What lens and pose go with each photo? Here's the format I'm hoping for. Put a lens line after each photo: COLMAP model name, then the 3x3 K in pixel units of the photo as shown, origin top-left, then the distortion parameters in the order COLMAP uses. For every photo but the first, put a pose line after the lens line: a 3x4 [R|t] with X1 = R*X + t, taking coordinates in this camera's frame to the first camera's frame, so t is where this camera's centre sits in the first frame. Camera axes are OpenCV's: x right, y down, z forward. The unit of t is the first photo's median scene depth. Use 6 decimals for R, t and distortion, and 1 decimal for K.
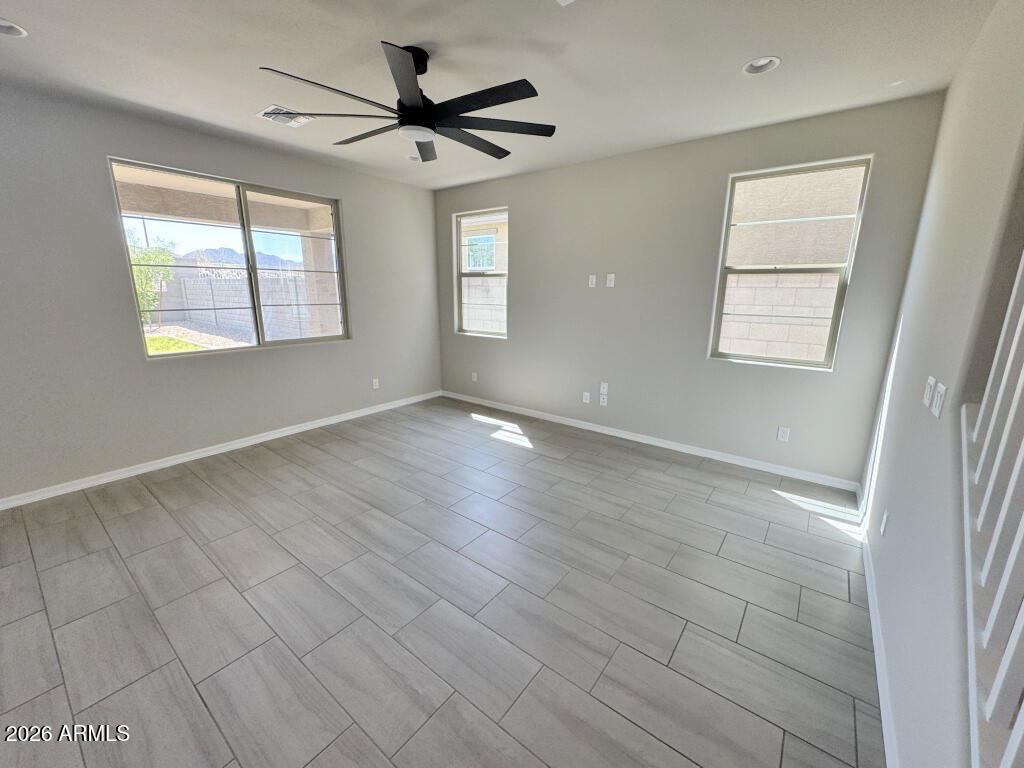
lens RADIAL K [[411.5, 0, 509.1], [0, 411.5, 384.3], [0, 0, 1]] dist [-0.007115, 0.000176]
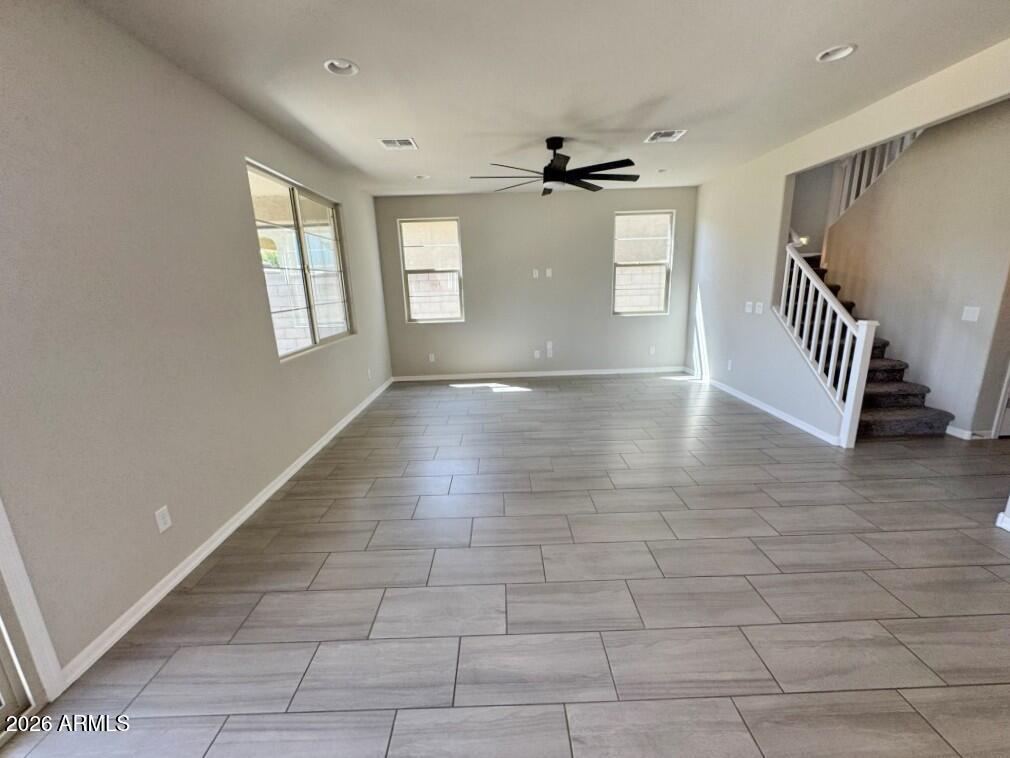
lens RADIAL K [[405.9, 0, 511.2], [0, 405.9, 379.5], [0, 0, 1]] dist [-0.007115, 0.000176]
pose [[0.783569, -0.180254, 0.594583, -0.768502], [0.179032, 0.981904, 0.061737, 0.015627], [-0.594952, 0.058074, 0.801660, -0.086809]]
